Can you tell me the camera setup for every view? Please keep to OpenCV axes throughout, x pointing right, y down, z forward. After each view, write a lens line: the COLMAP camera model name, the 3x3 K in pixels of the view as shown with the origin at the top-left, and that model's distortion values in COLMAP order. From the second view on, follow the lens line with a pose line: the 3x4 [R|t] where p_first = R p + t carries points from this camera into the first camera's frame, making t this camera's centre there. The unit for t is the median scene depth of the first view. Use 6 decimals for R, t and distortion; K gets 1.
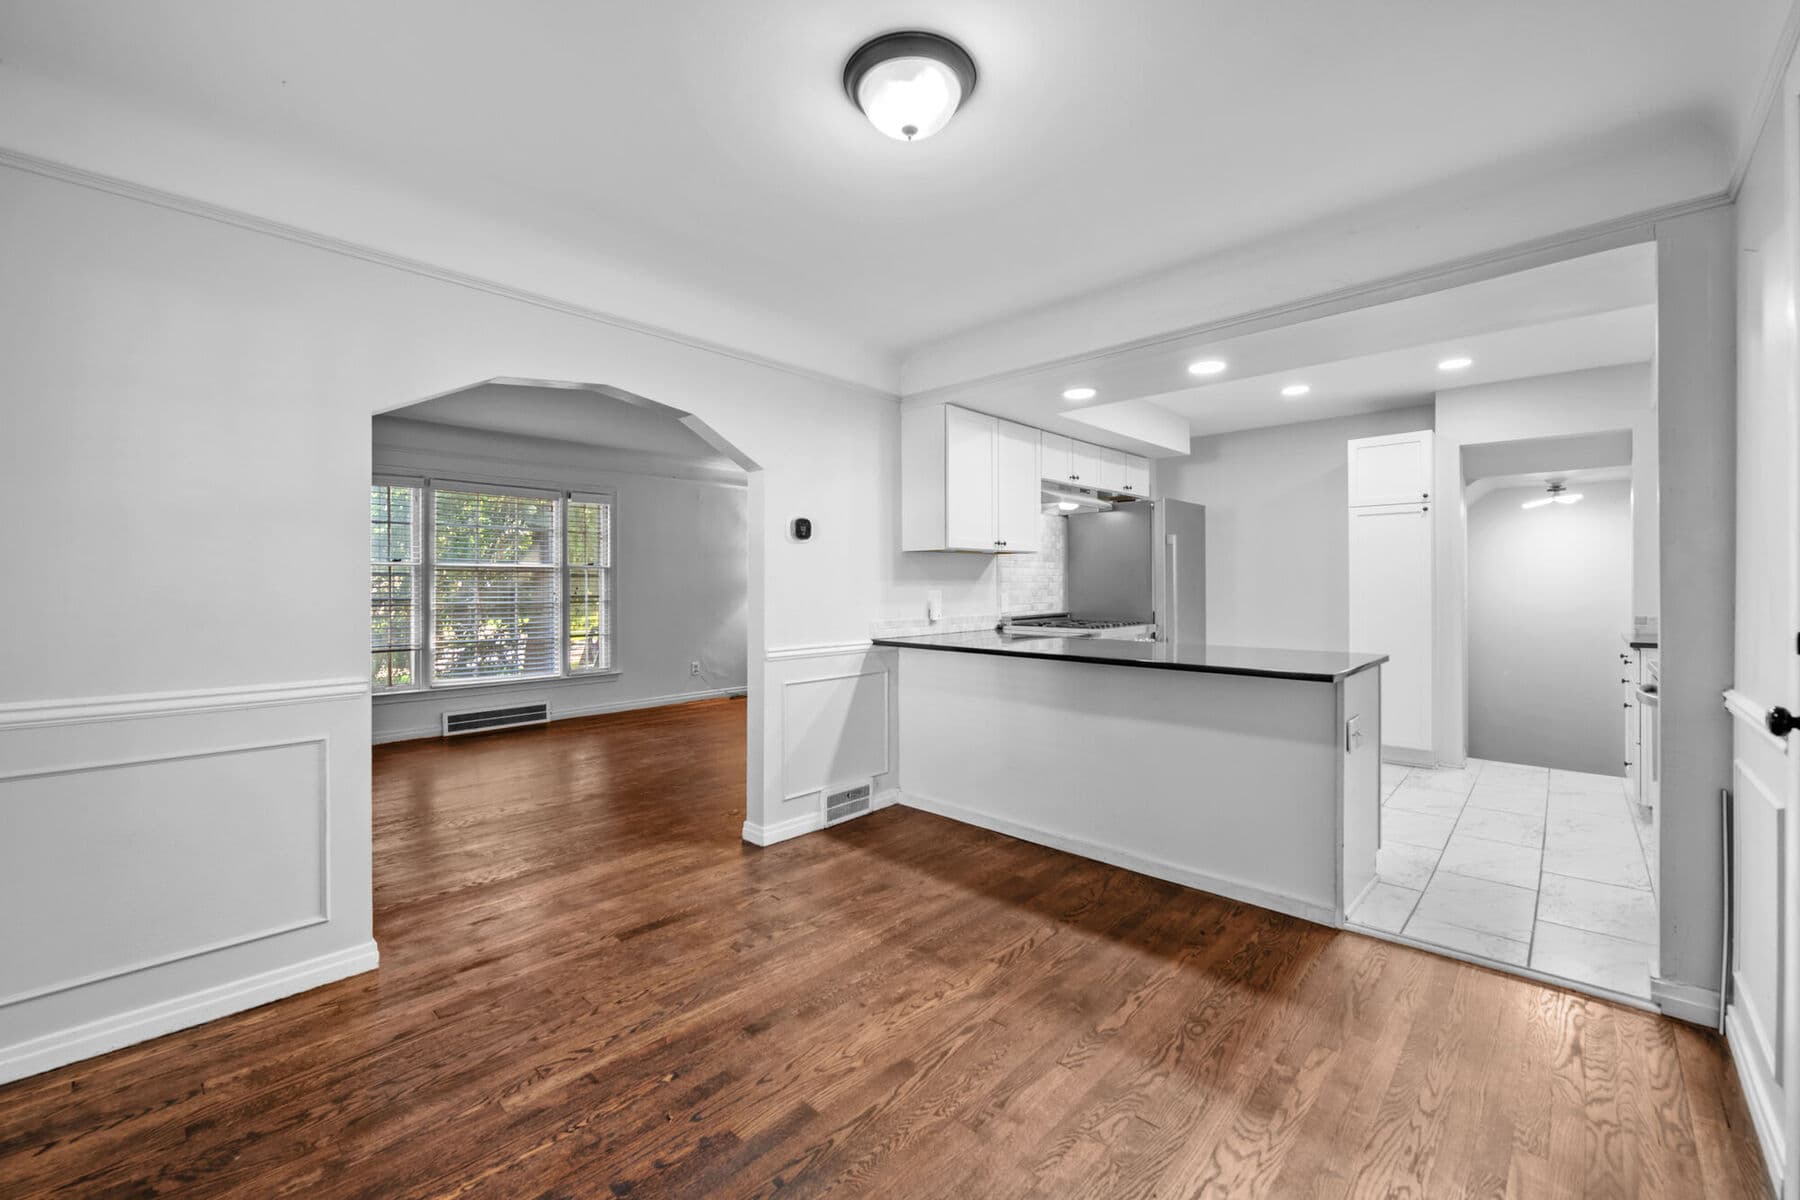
lens RADIAL K [[729.4, 0, 897.4], [0, 729.4, 582.7], [0, 0, 1]] dist [-0.004045, -0.000692]
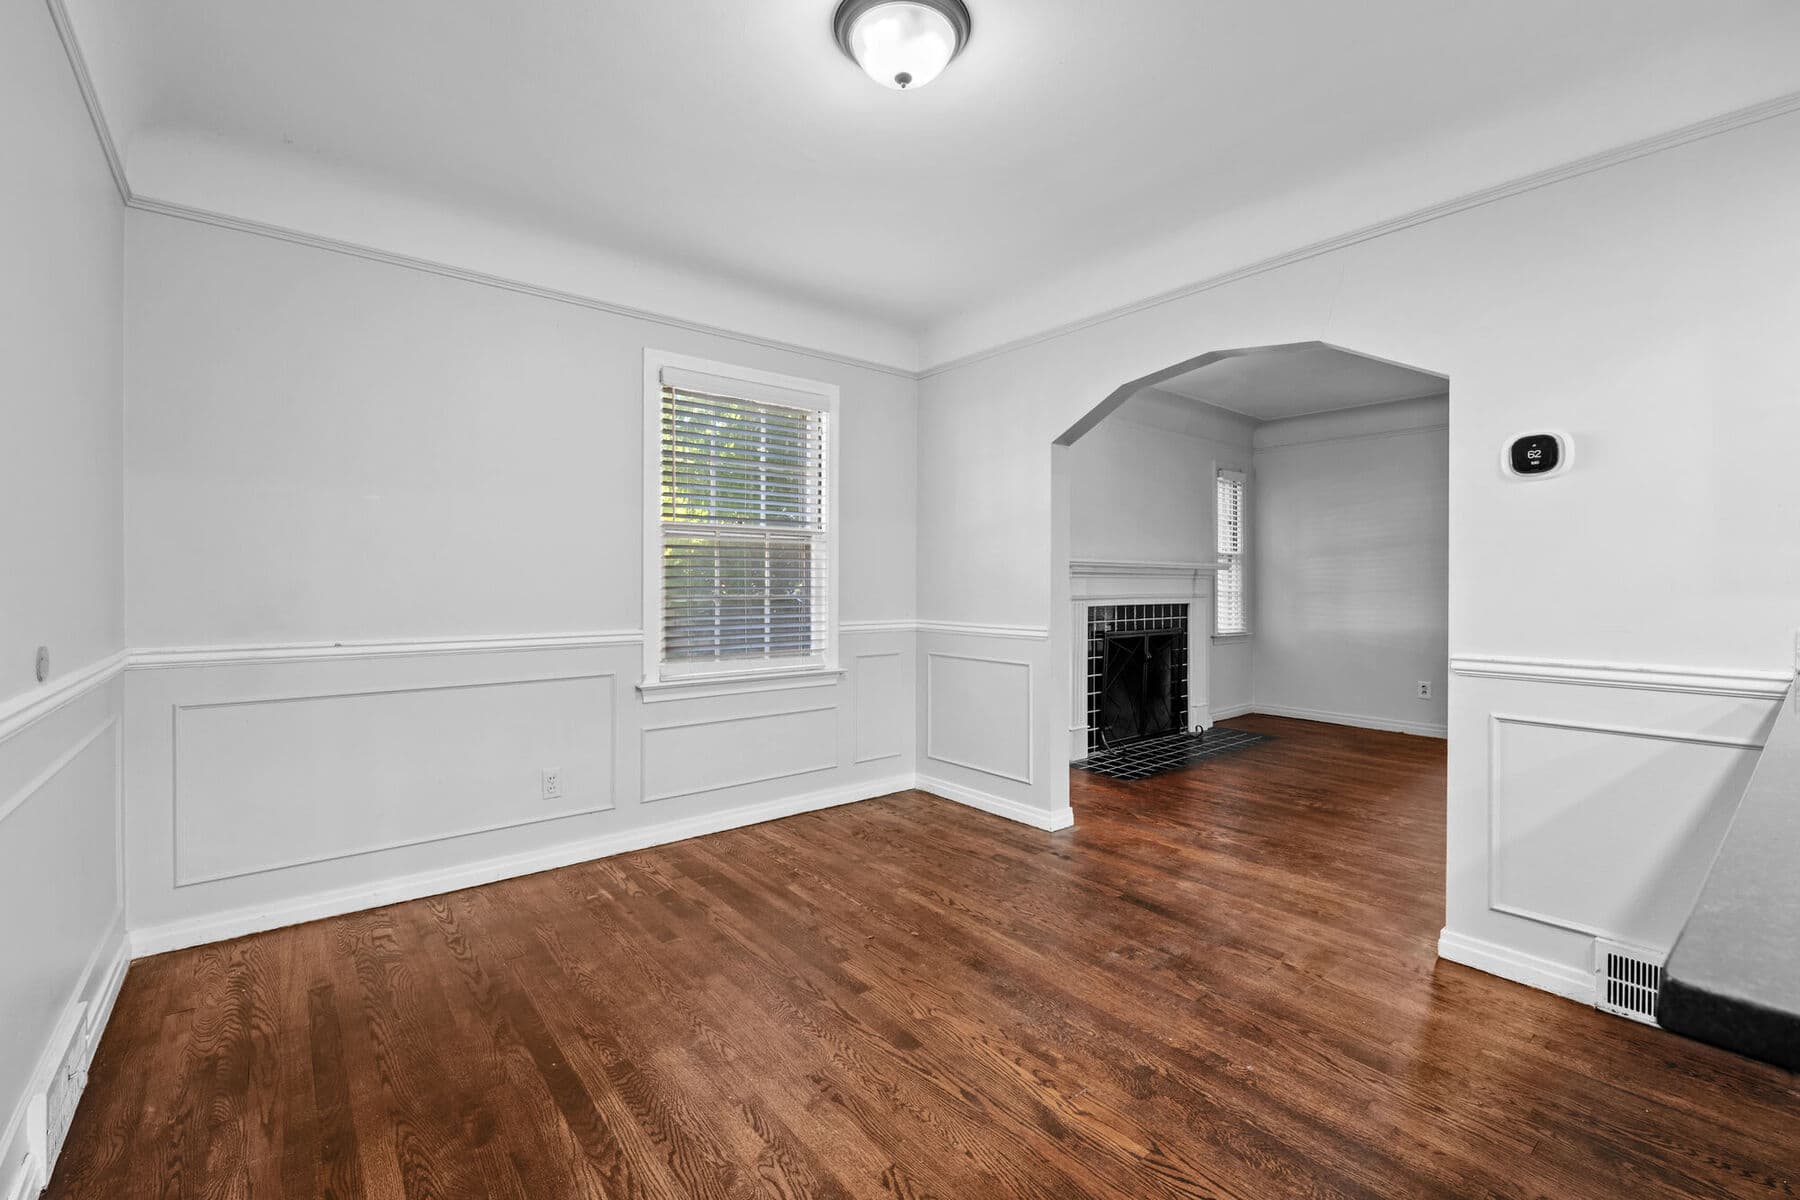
lens RADIAL K [[765.9, 0, 893.5], [0, 765.9, 591.7], [0, 0, 1]] dist [-0.001170, -0.000093]
pose [[-0.131398, 0.010179, -0.991277, 0.589892], [0.001196, 0.999948, 0.010109, 0.030303], [0.991329, 0.000143, -0.131404, 0.644686]]
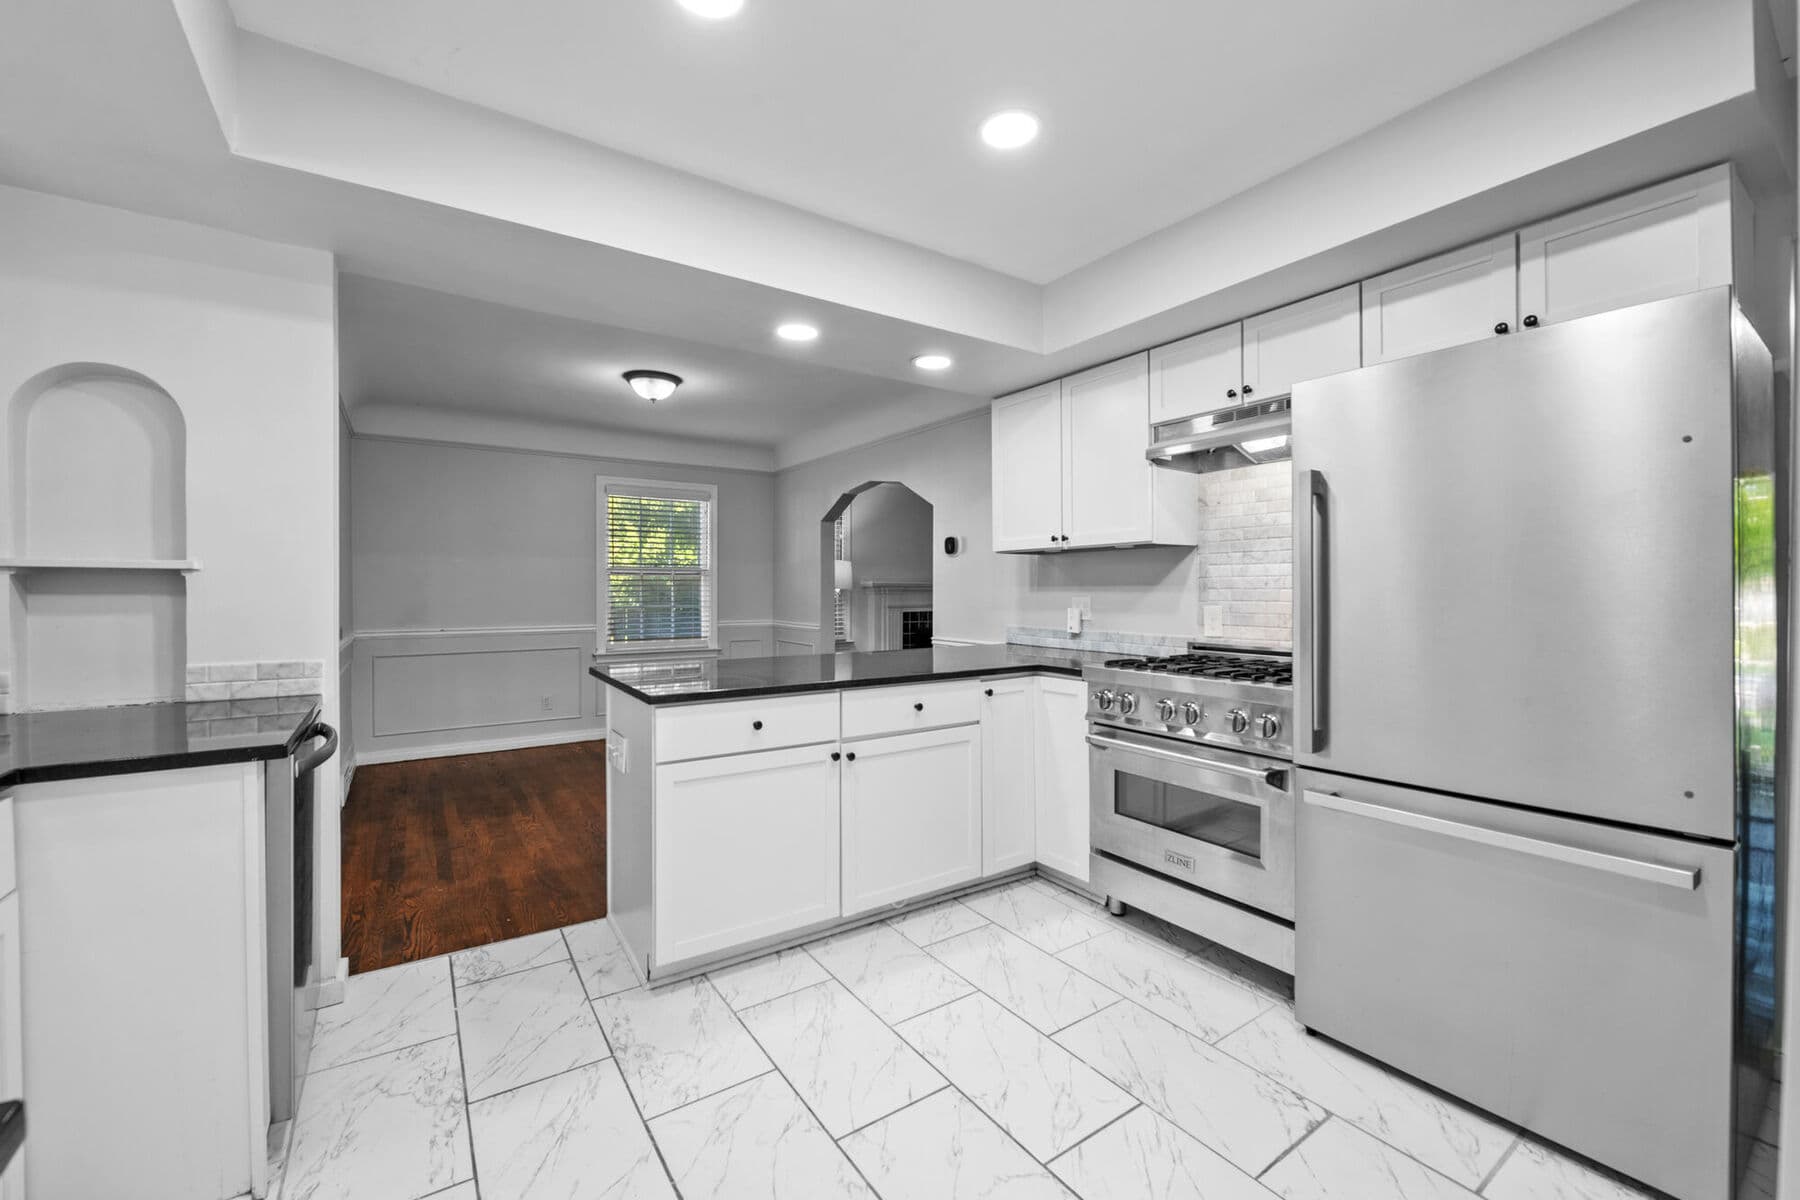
lens RADIAL K [[723.5, 0, 900.0], [0, 723.5, 600.0], [0, 0, 1]] dist [-0.002255, -0.000331]
pose [[-0.217094, 0.018606, -0.975973, 1.228988], [0.001301, 0.999823, 0.018772, -0.003965], [0.976150, 0.002806, -0.217080, 1.316021]]
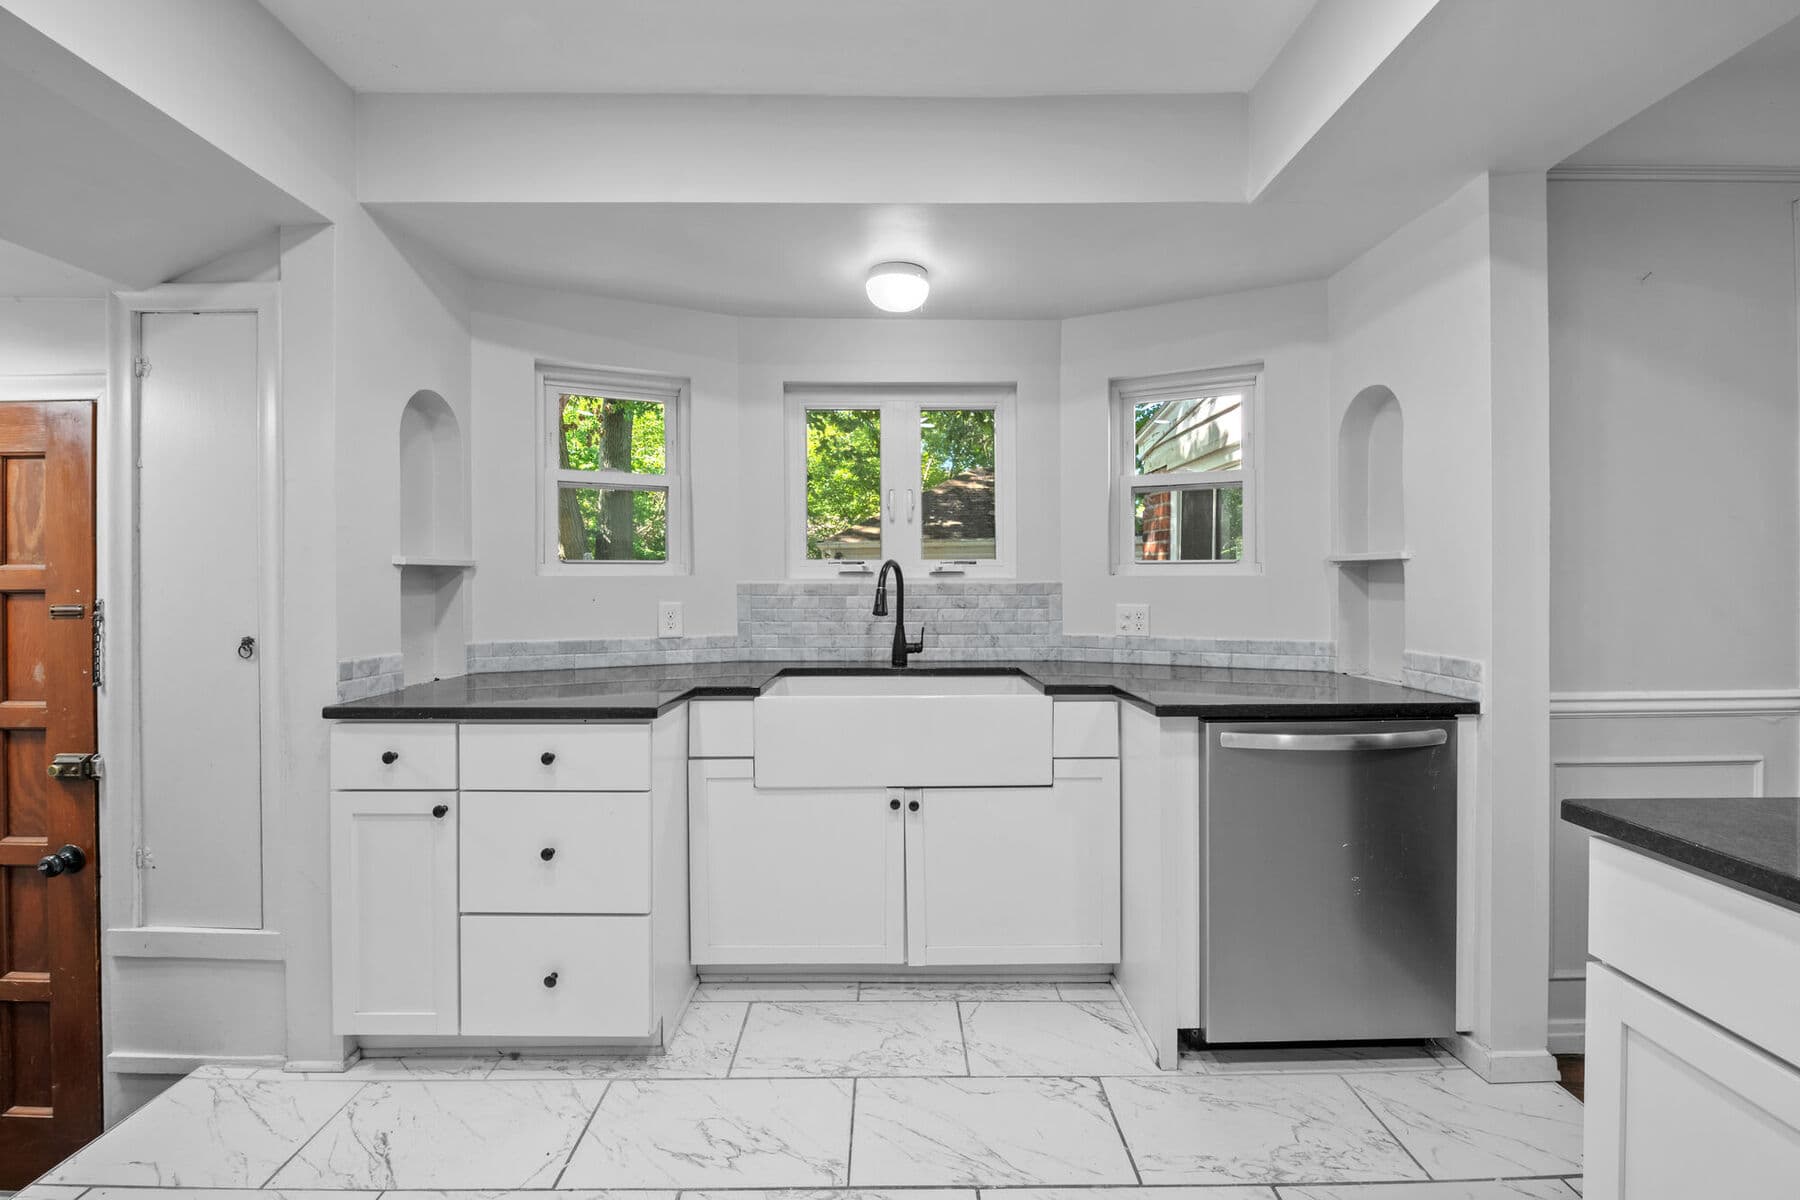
lens RADIAL K [[757.4, 0, 898.4], [0, 757.4, 586.3], [0, 0, 1]] dist [-0.009581, -0.000275]
pose [[-0.690287, 0.001724, 0.723534, 0.607381], [0.004595, 0.999987, 0.002001, 0.001217], [-0.723521, 0.004706, -0.690286, 1.380647]]
